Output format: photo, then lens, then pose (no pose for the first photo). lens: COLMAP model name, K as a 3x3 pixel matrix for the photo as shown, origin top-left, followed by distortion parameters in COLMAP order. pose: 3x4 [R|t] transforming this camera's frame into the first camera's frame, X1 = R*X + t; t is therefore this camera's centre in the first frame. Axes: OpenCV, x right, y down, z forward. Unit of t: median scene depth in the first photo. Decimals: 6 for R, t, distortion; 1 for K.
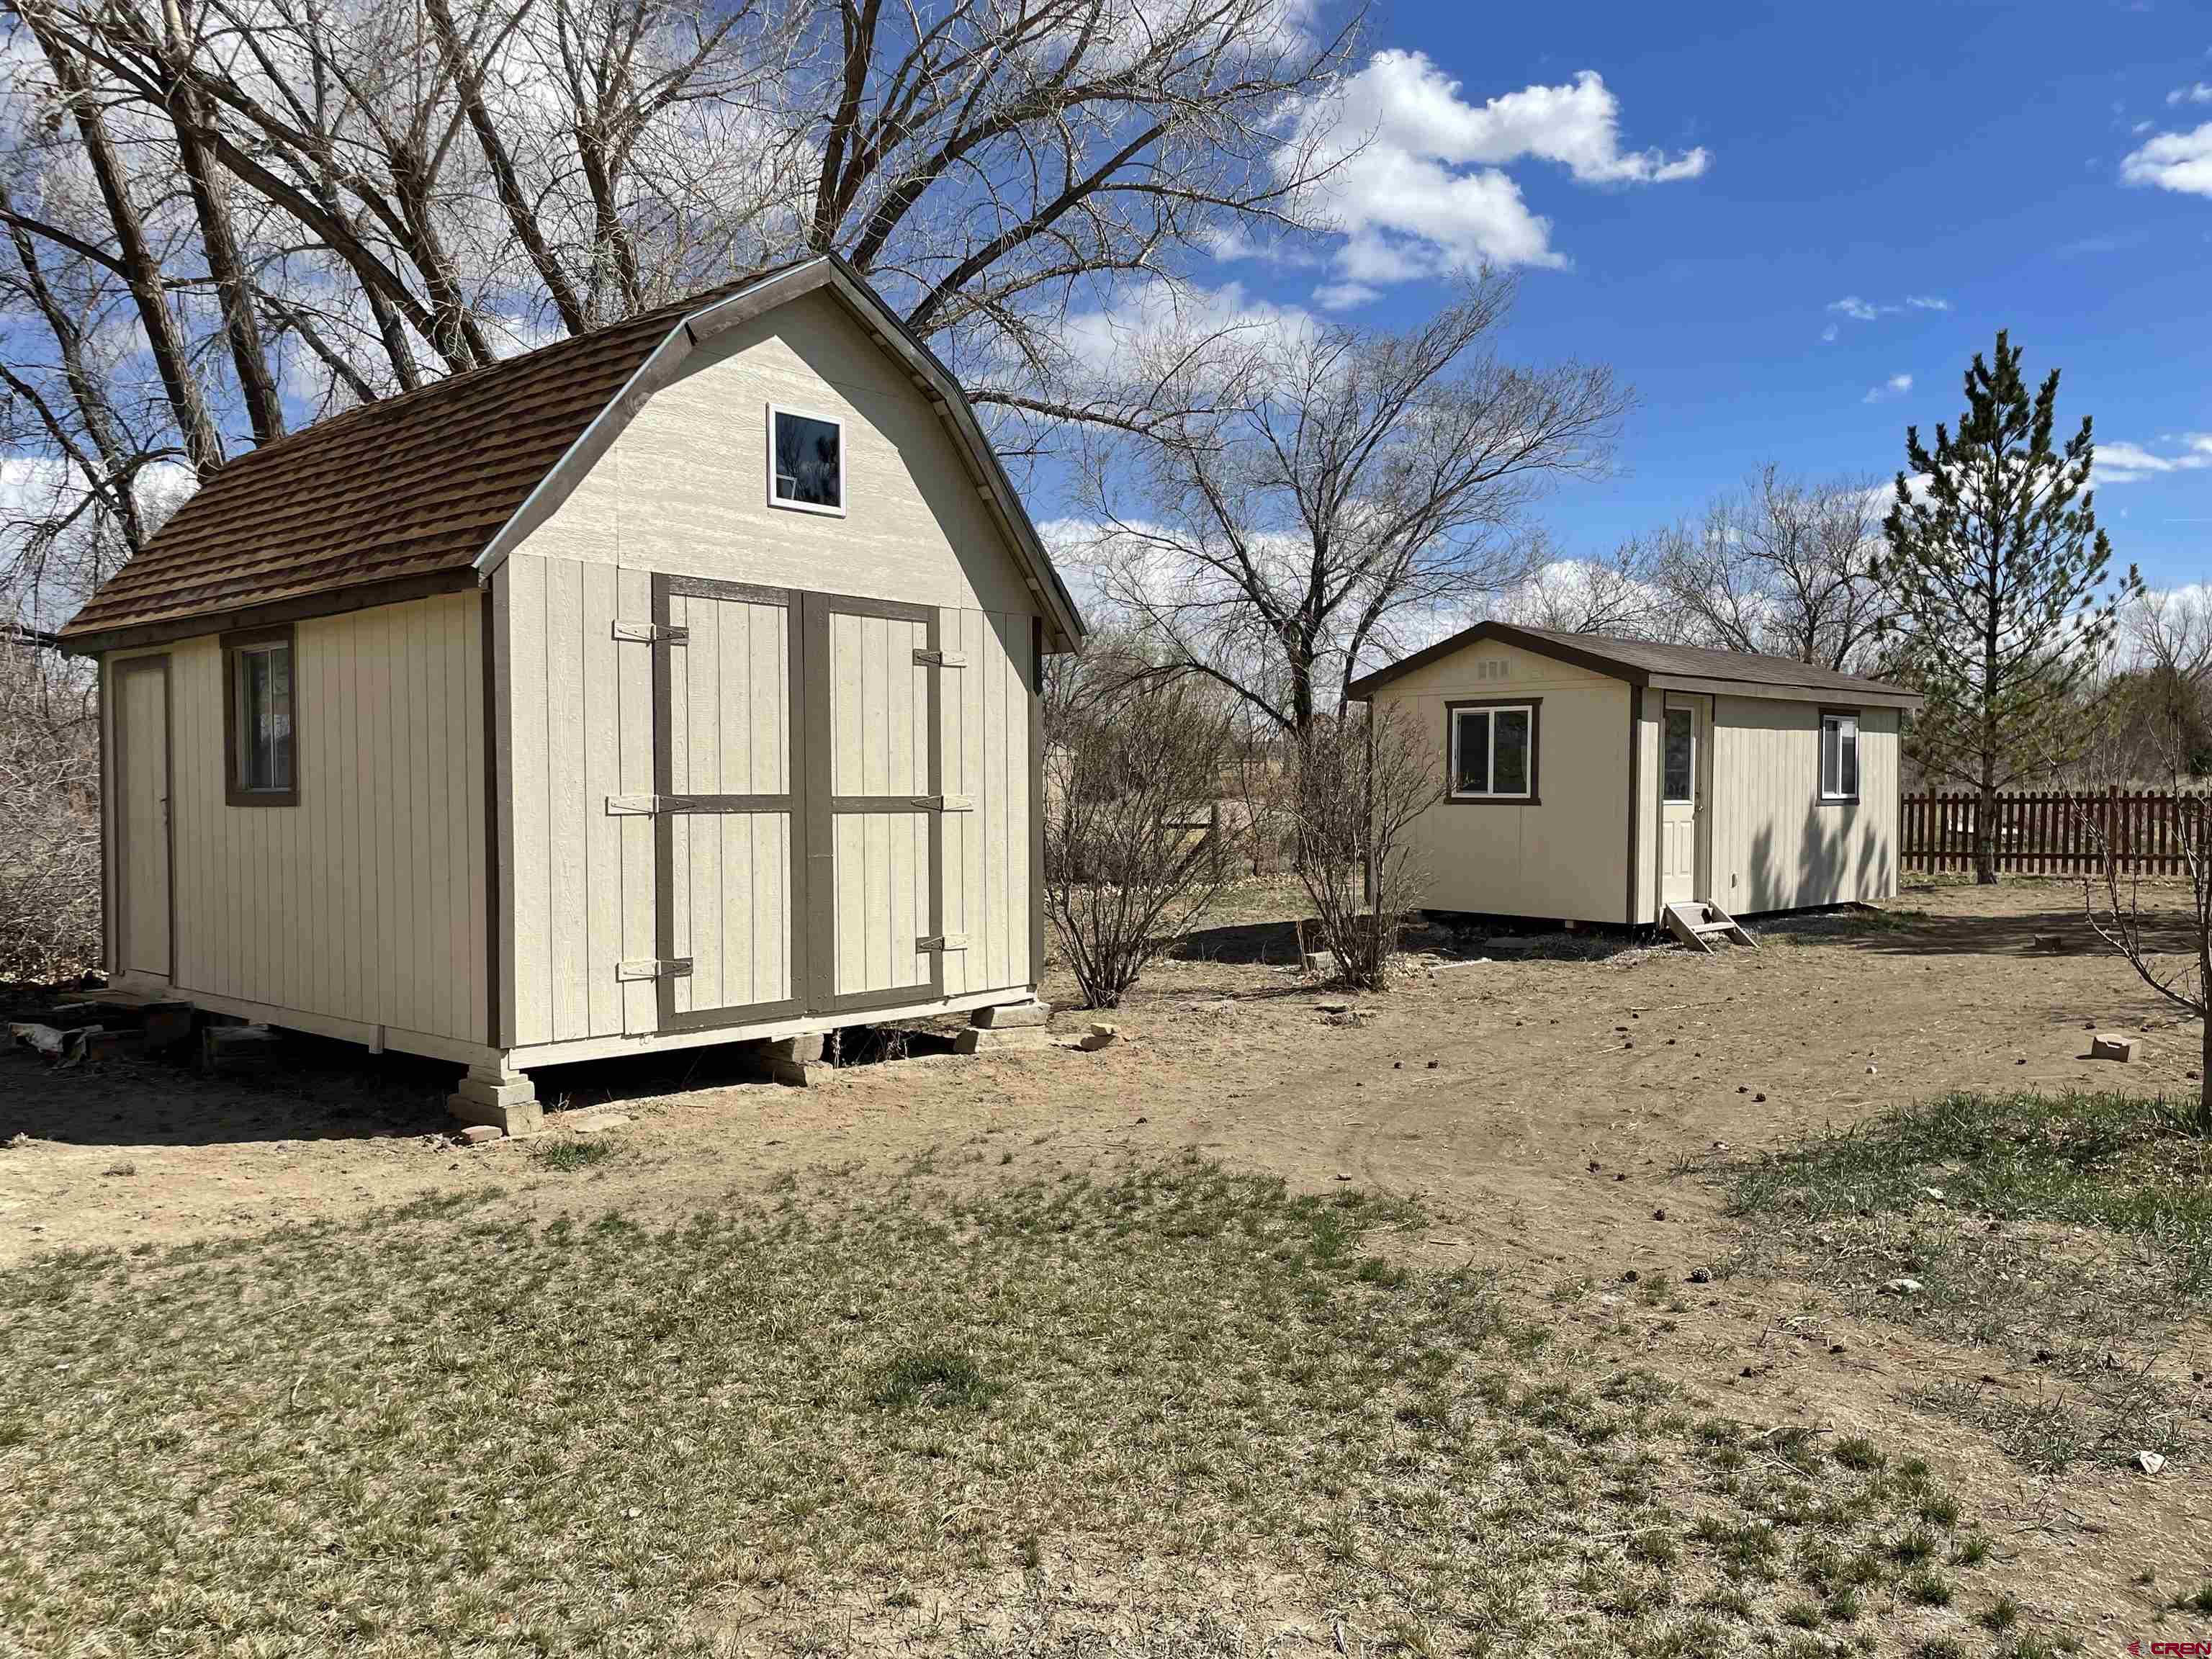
lens RADIAL K [[1642.3, 0, 1091.7], [0, 1642.3, 837.5], [0, 0, 1]] dist [0.105391, -0.122903]
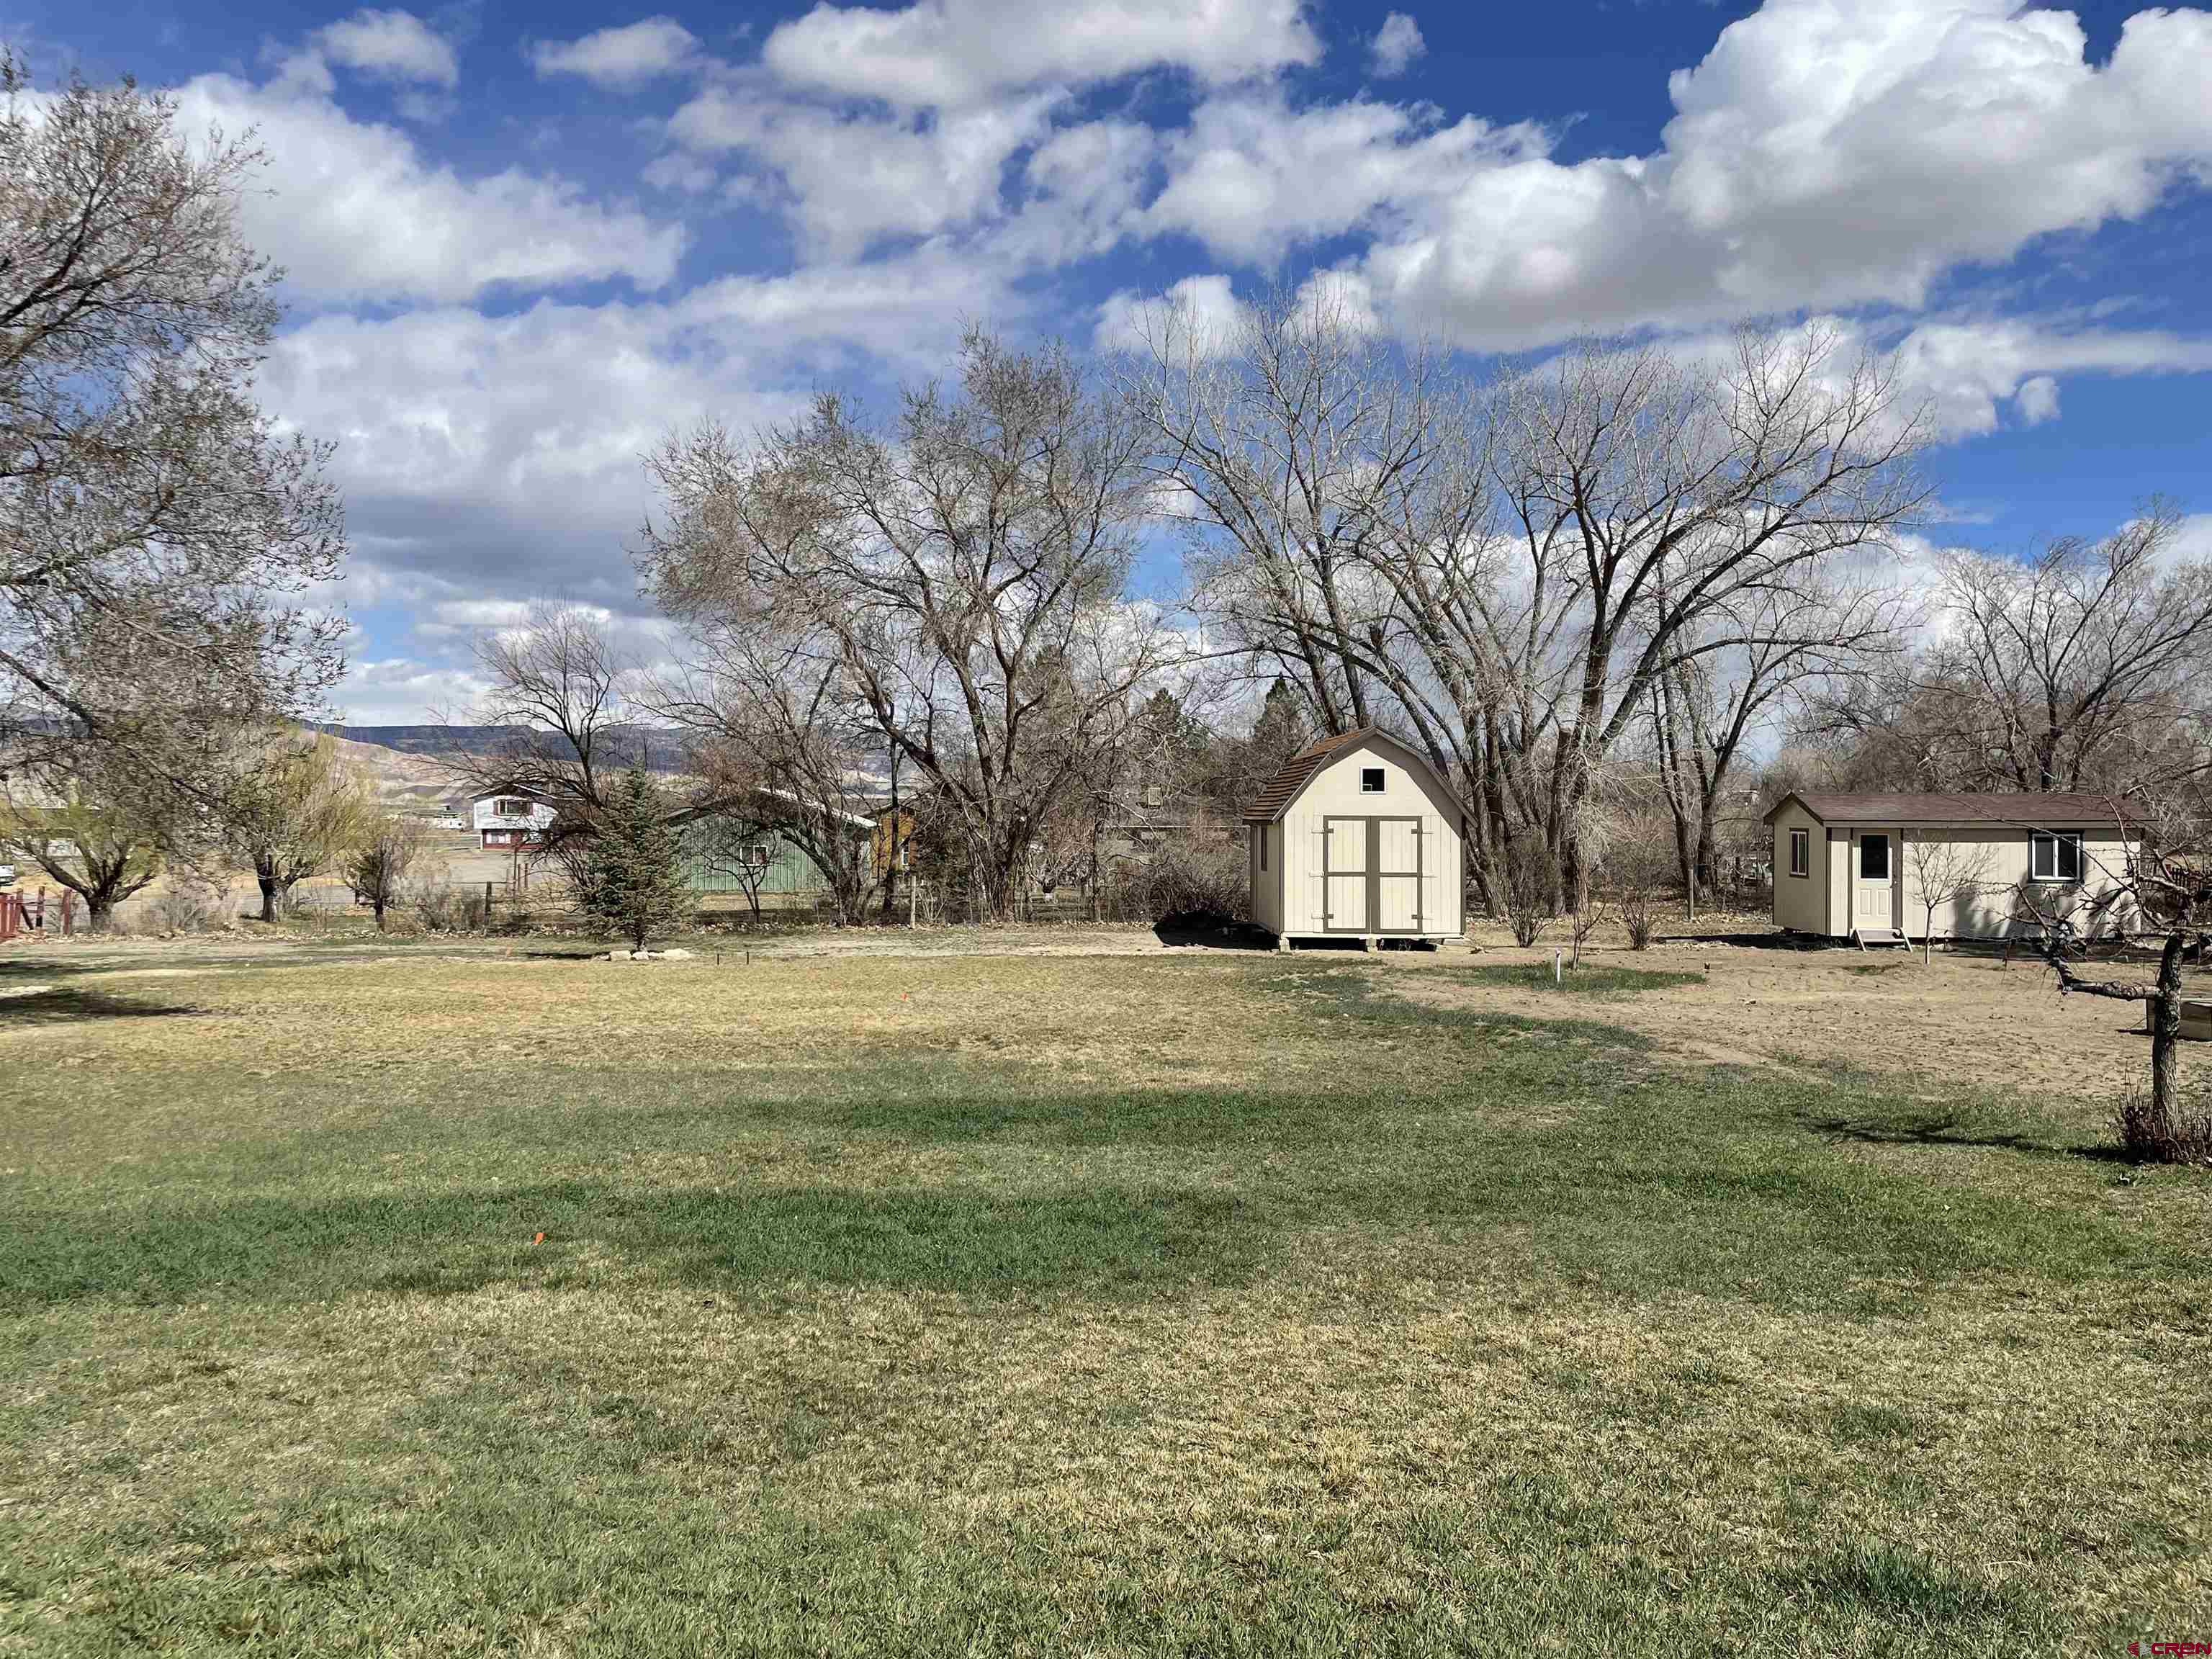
lens RADIAL K [[1642.3, 0, 1091.7], [0, 1642.3, 837.5], [0, 0, 1]] dist [0.105391, -0.122903]
pose [[0.685576, 0.009146, -0.727943, 2.002393], [-0.025287, 0.999617, -0.011256, -0.044312], [0.727562, 0.026124, 0.685545, -1.891885]]
